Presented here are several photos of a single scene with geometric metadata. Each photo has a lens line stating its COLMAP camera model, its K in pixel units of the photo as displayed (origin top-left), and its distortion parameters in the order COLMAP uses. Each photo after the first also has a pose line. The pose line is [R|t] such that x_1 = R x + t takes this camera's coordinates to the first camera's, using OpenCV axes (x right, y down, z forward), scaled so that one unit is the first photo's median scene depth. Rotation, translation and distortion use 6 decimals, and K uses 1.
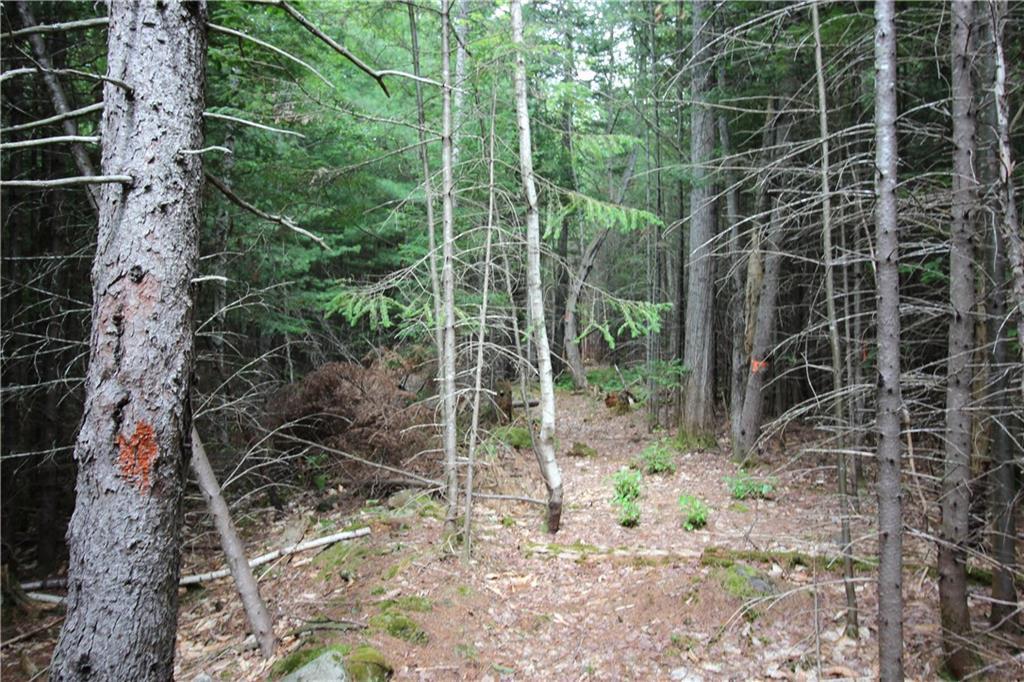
lens RADIAL K [[842.3, 0, 512.0], [0, 842.3, 341.0], [0, 0, 1]] dist [0.005647, 0.003802]
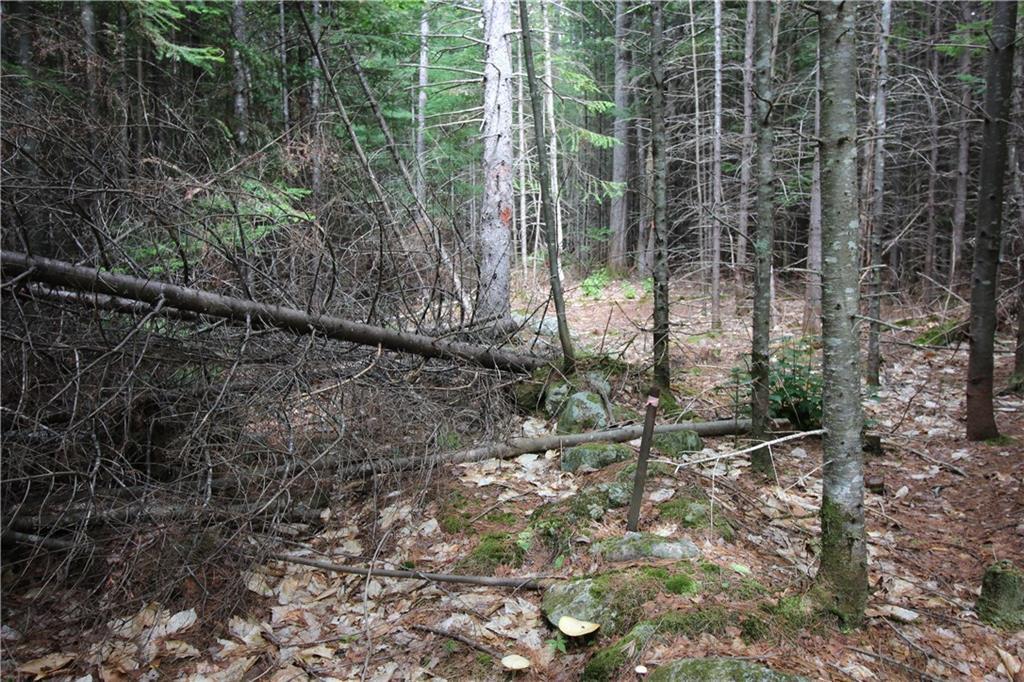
lens RADIAL K [[853.3, 0, 512.0], [0, 853.3, 341.0], [0, 0, 1]] dist [0.076274, 0.000132]
pose [[0.987714, -0.023179, 0.154547, -0.553994], [0.007092, 0.994569, 0.103837, 0.159079], [-0.156114, -0.101465, 0.982514, -1.417632]]
